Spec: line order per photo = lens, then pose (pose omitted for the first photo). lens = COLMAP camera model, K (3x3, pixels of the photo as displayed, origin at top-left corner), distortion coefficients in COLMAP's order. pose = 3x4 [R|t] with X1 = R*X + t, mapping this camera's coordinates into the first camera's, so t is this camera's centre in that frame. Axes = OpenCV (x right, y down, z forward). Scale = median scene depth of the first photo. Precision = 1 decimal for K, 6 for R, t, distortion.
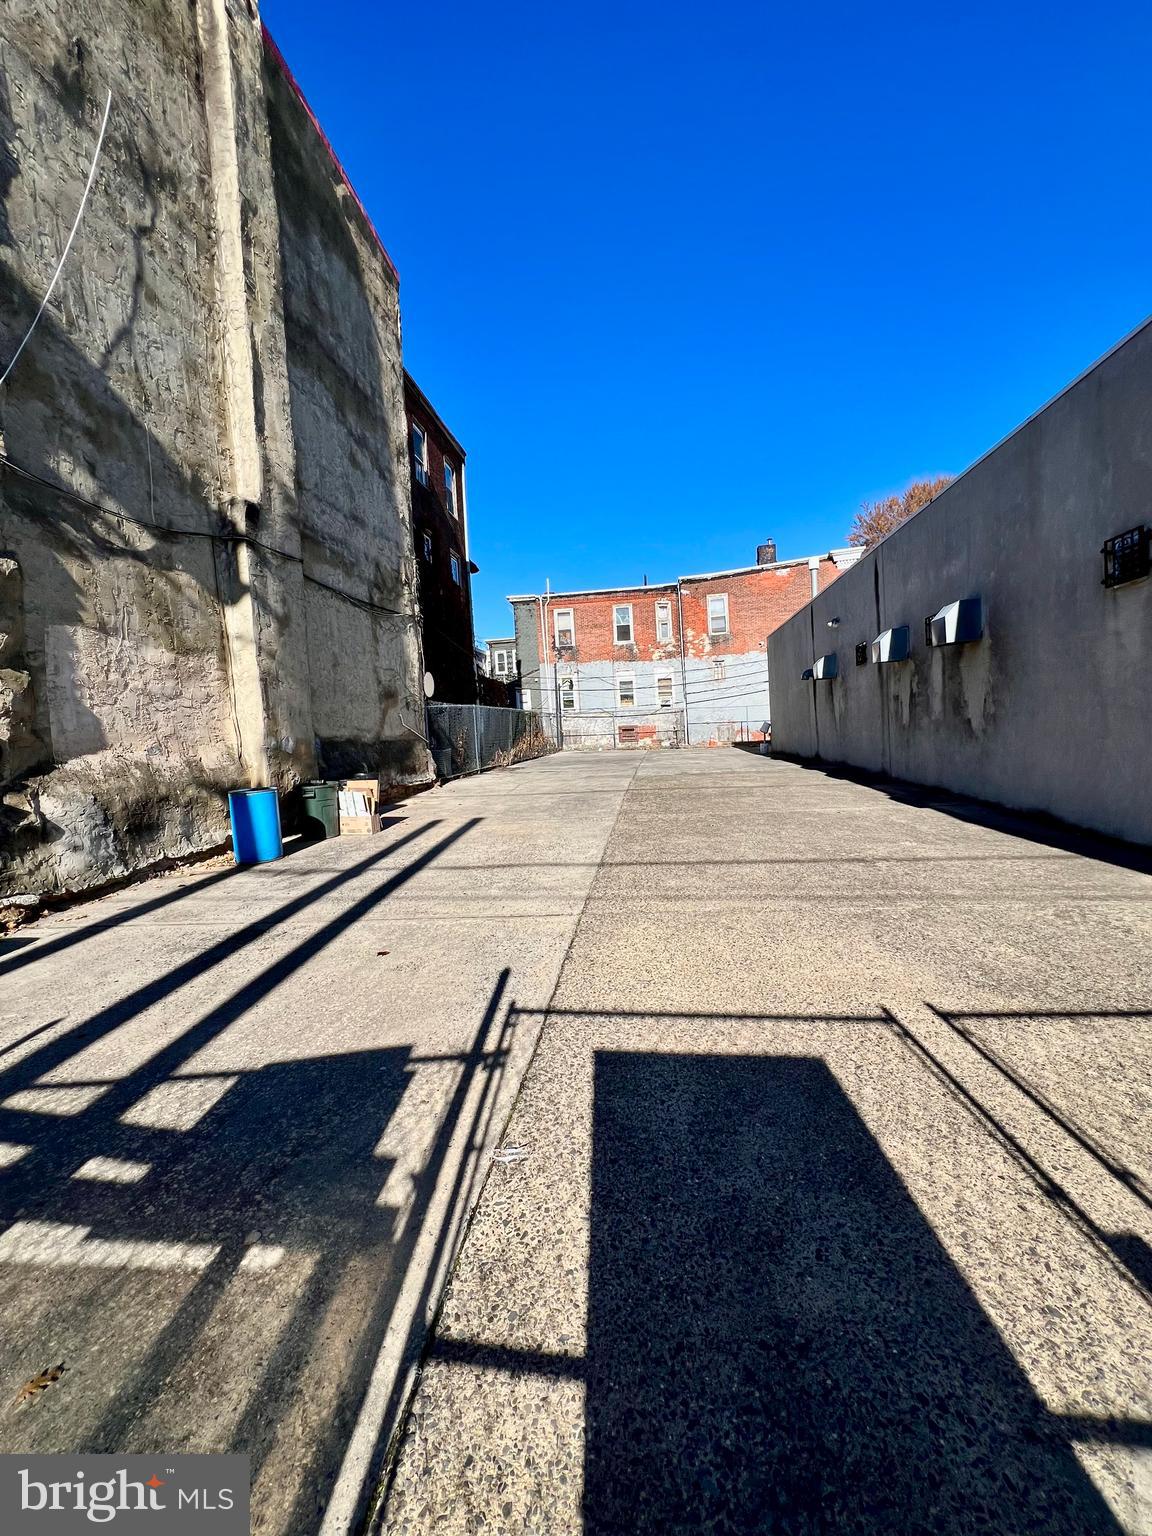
lens RADIAL K [[617.5, 0, 579.4], [0, 617.5, 764.2], [0, 0, 1]] dist [-0.001157, 0.000093]
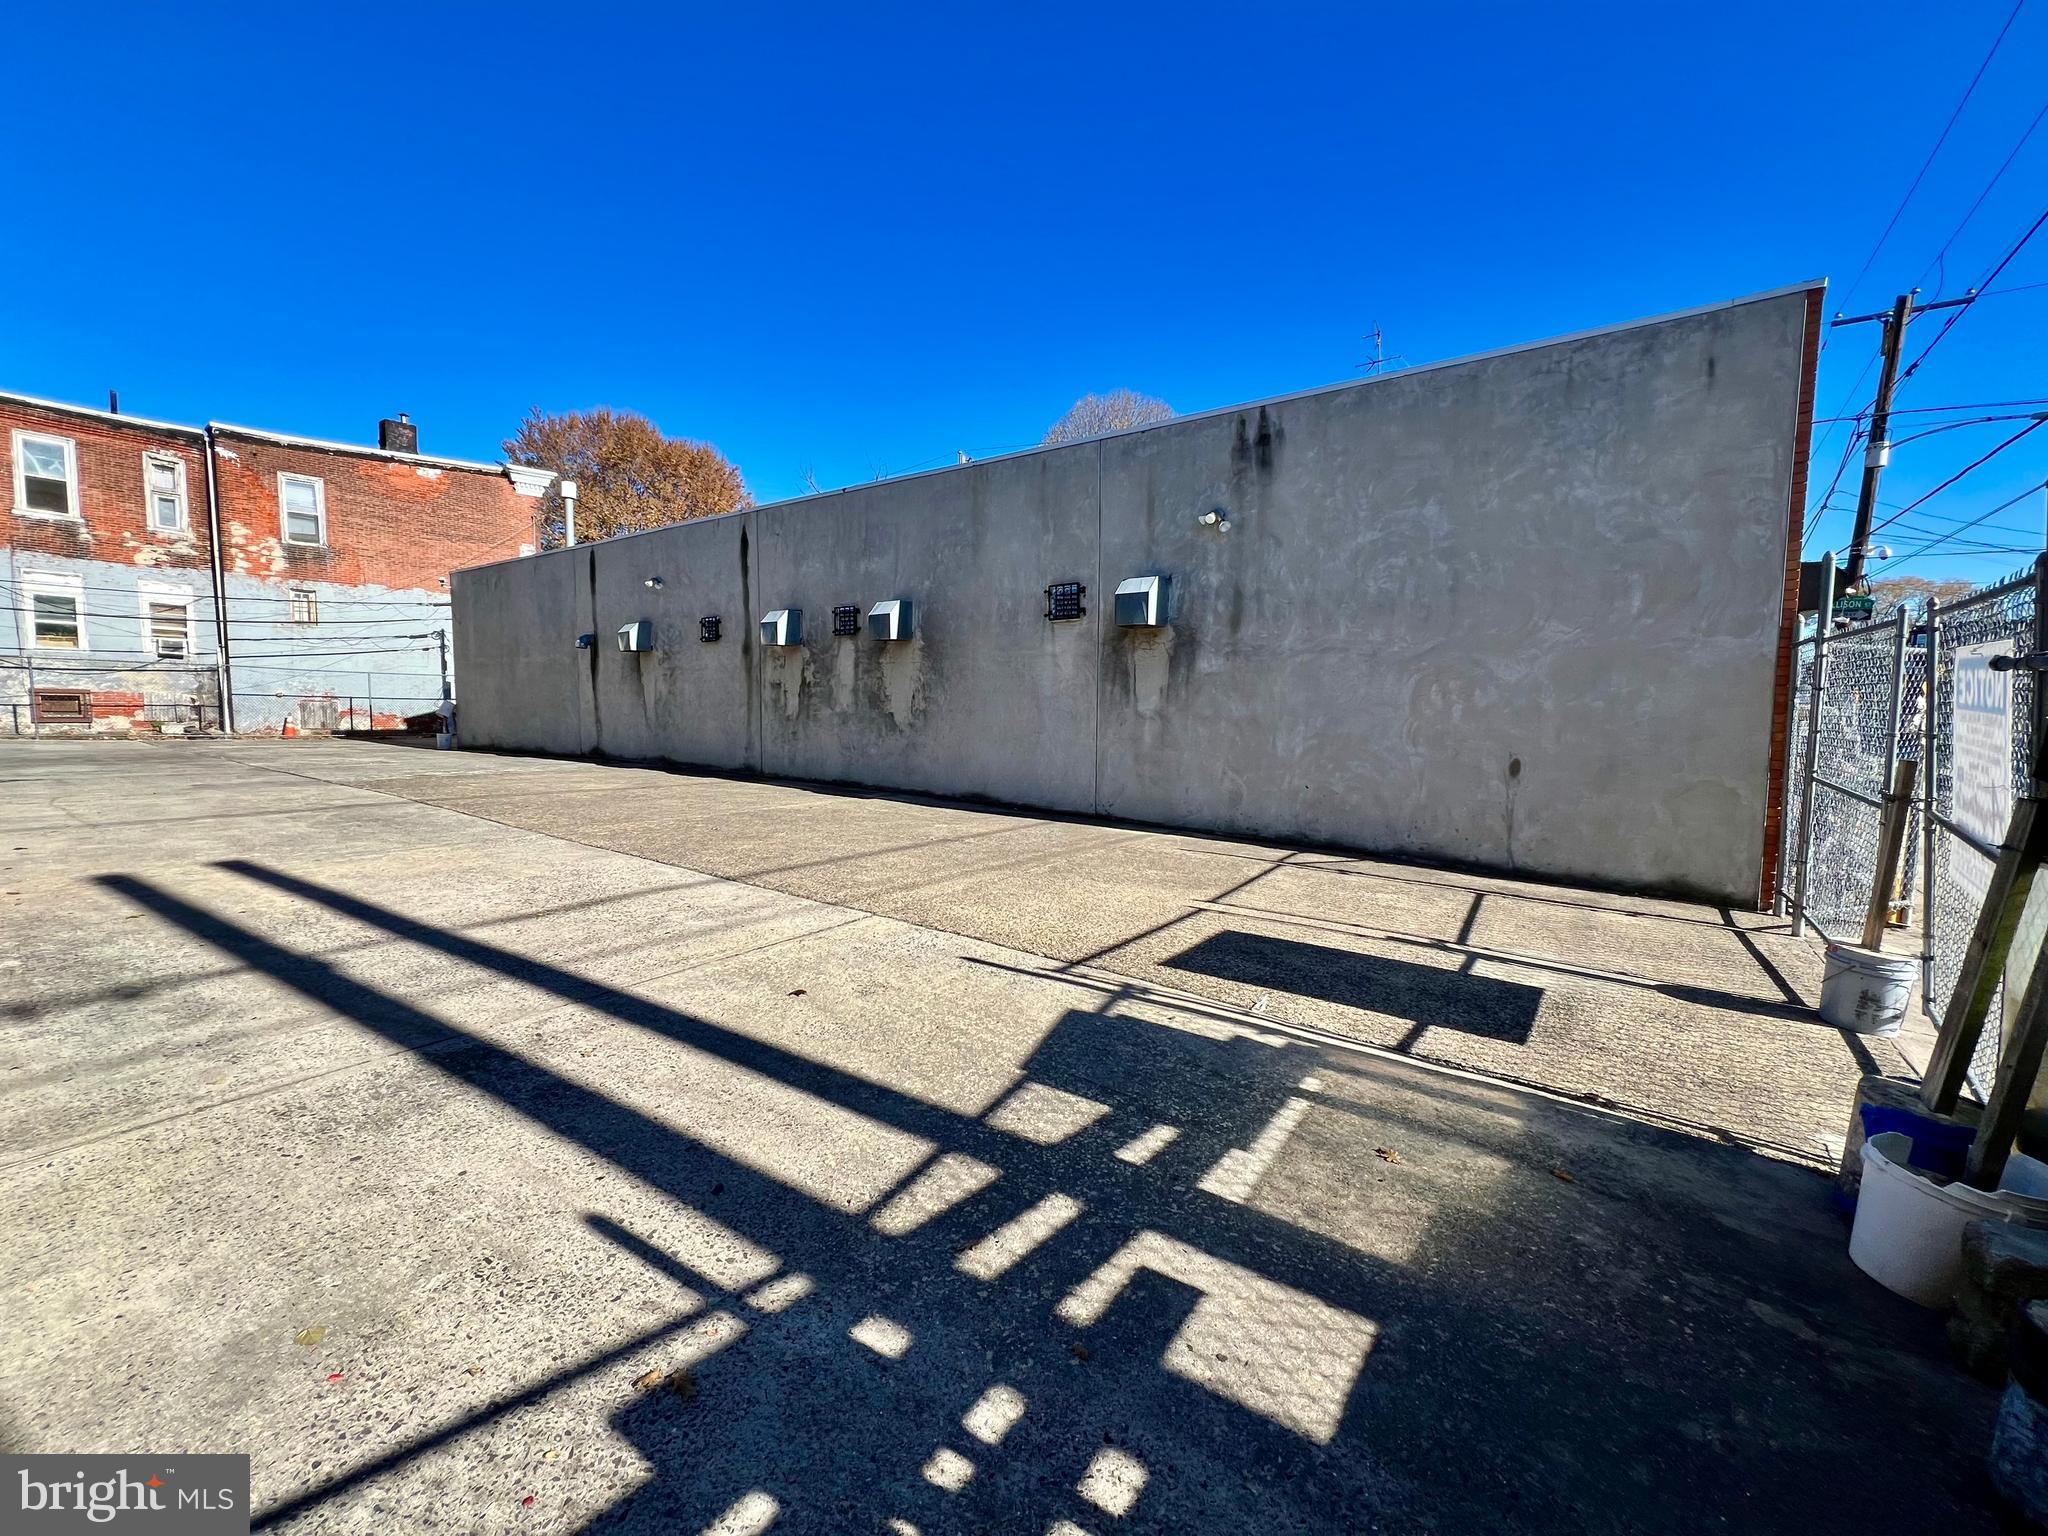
lens RADIAL K [[820.7, 0, 1017.9], [0, 820.7, 762.2], [0, 0, 1]] dist [-0.000205, 0.000324]
pose [[0.479430, -0.001582, 0.877579, -0.516610], [0.010051, 0.999943, -0.003688, 0.019074], [-0.877522, 0.010589, 0.479419, 0.148038]]
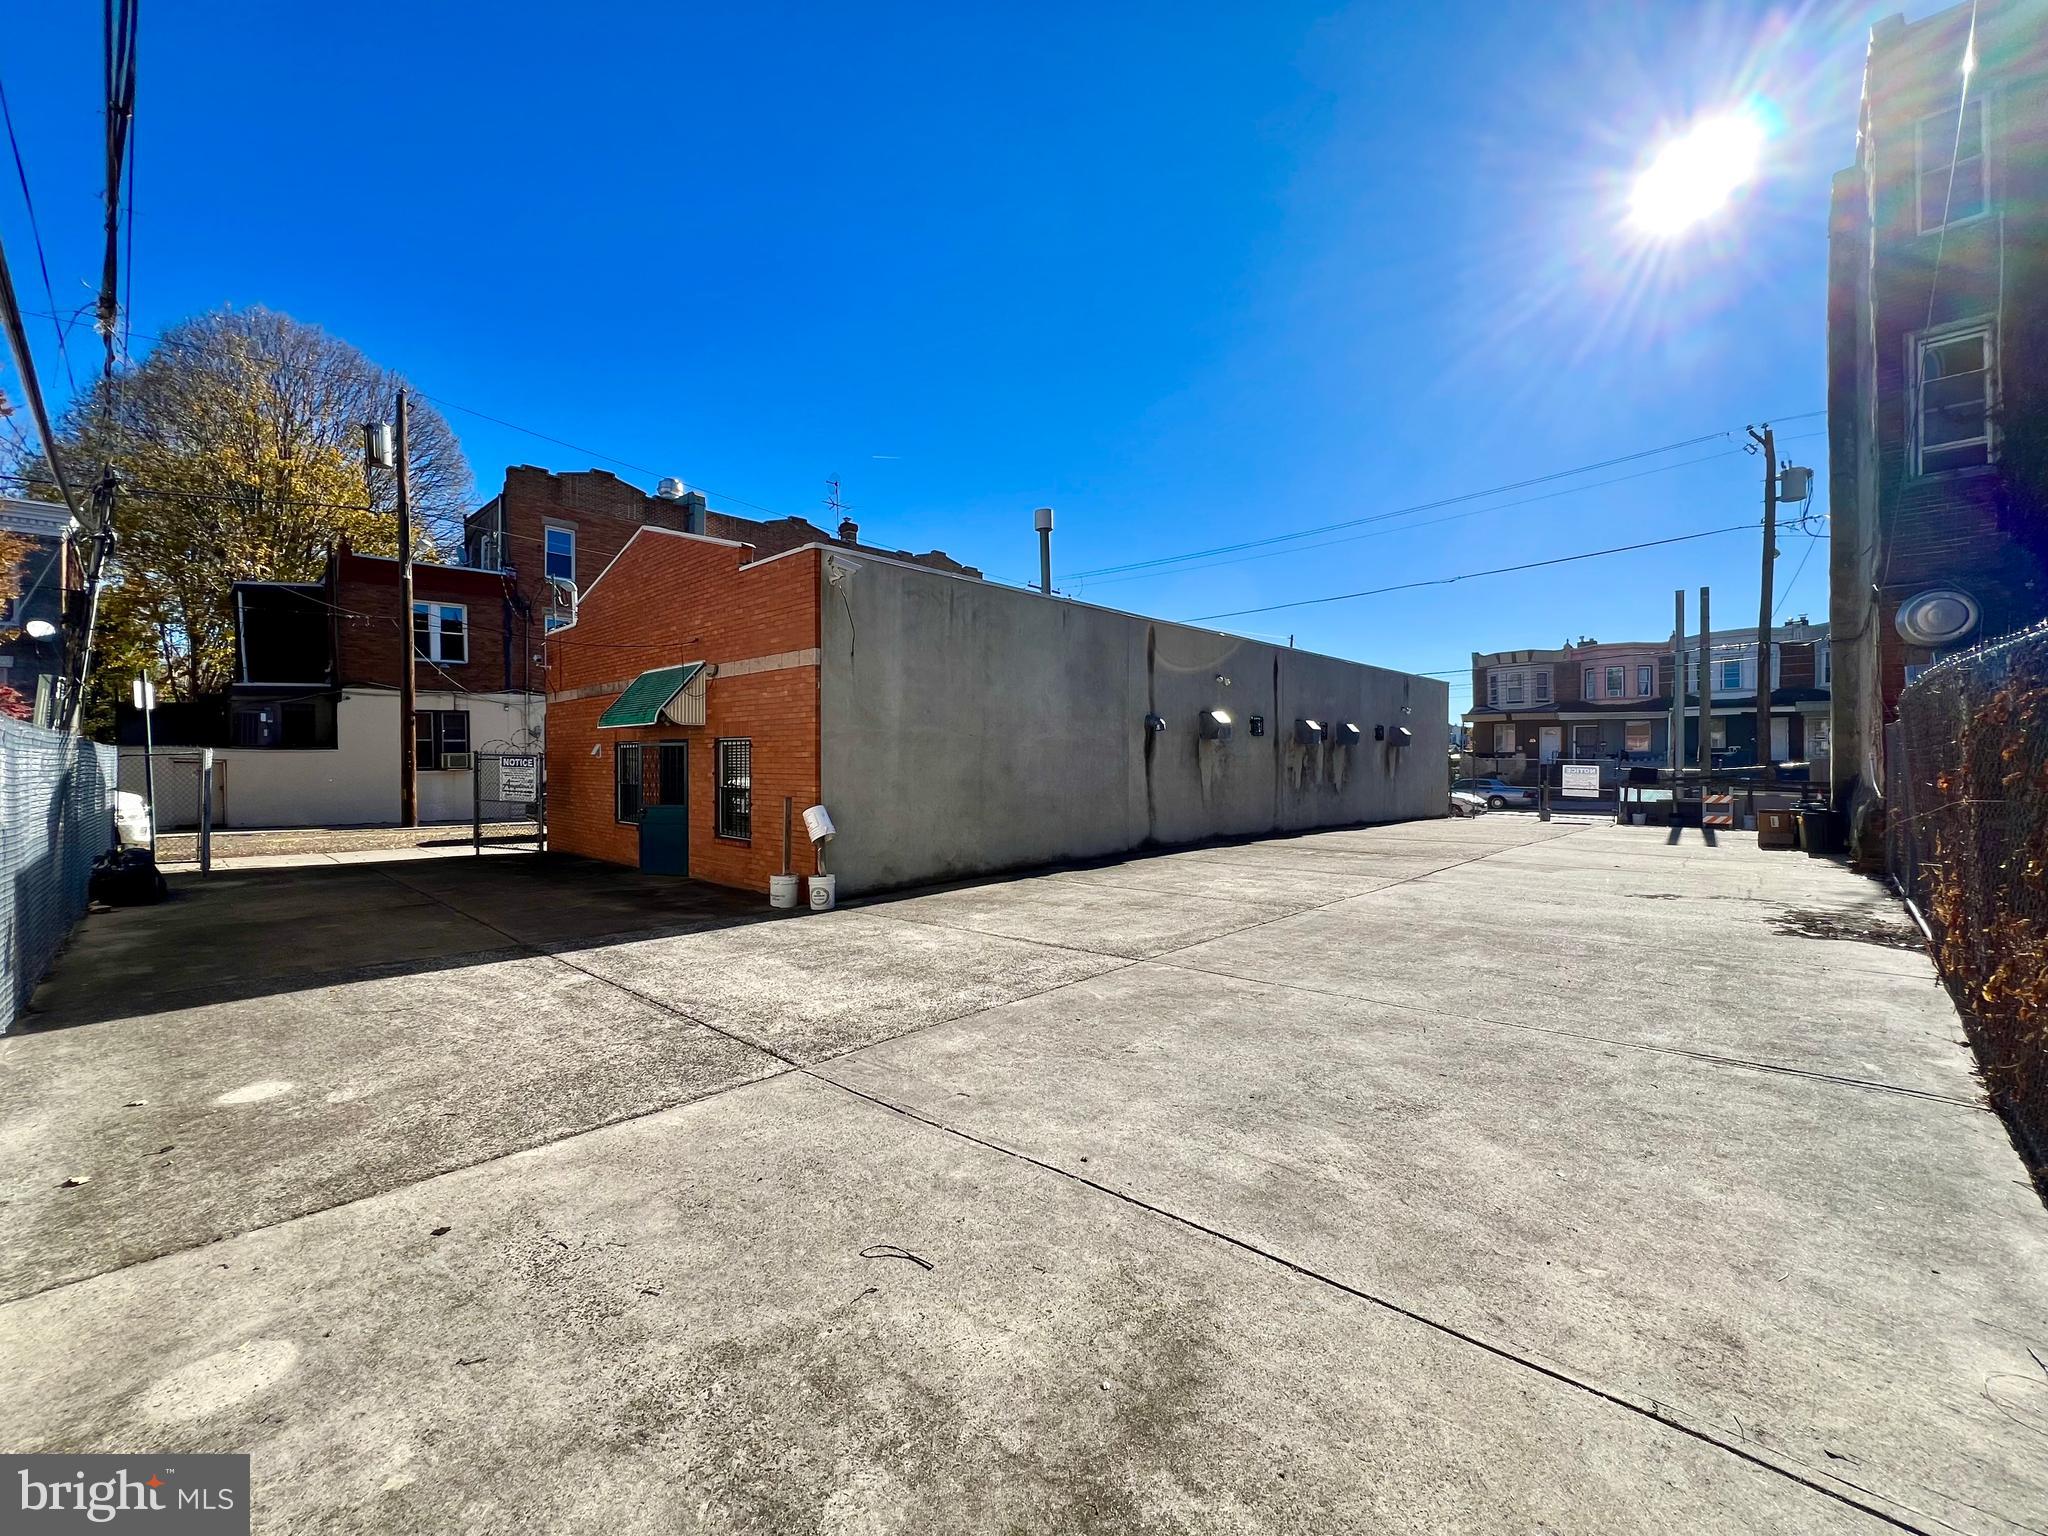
lens RADIAL K [[821.7, 0, 1023.5], [0, 821.7, 761.6], [0, 0, 1]] dist [0.000552, 0.000302]
pose [[-0.807954, 0.058385, 0.586346, -0.090184], [0.080189, 0.996716, 0.011249, -0.259796], [-0.583764, 0.056107, -0.809982, 3.803772]]
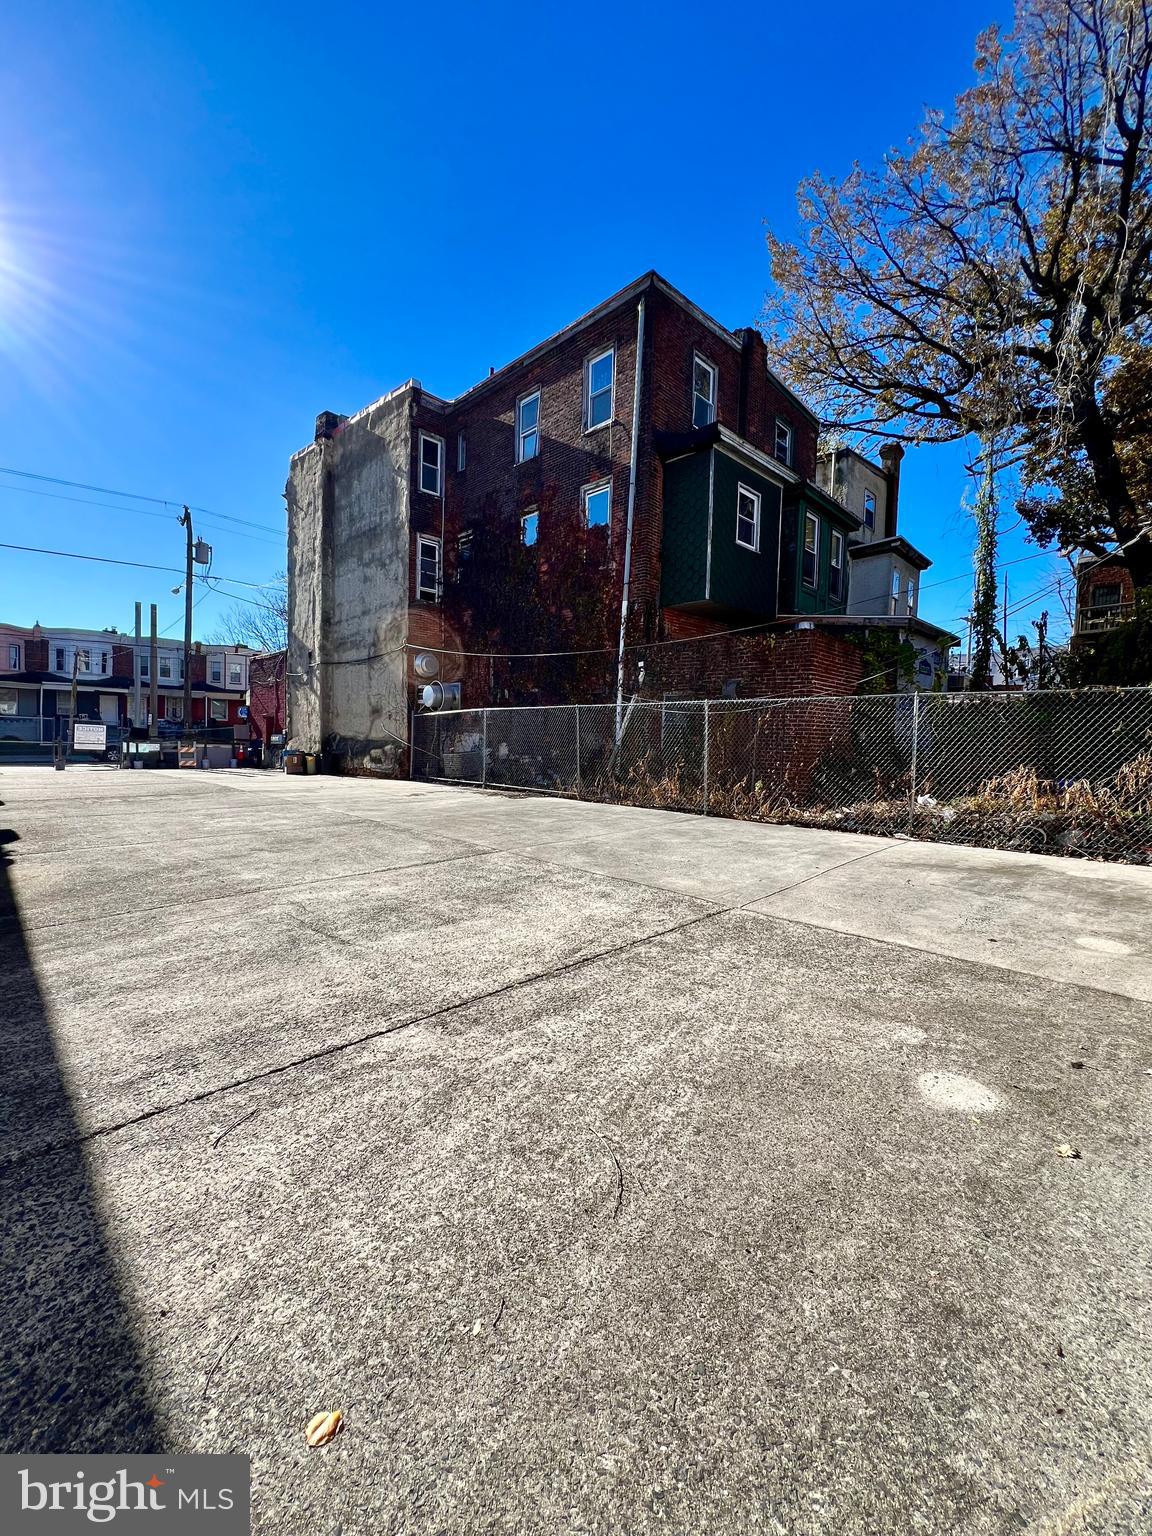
lens RADIAL K [[615.7, 0, 576.5], [0, 615.7, 763.7], [0, 0, 1]] dist [-0.002111, 0.000249]
pose [[-0.612443, 0.070703, -0.787347, 0.972111], [-0.034094, 0.992703, 0.115664, -0.278202], [0.789779, 0.097681, -0.605564, 3.697513]]
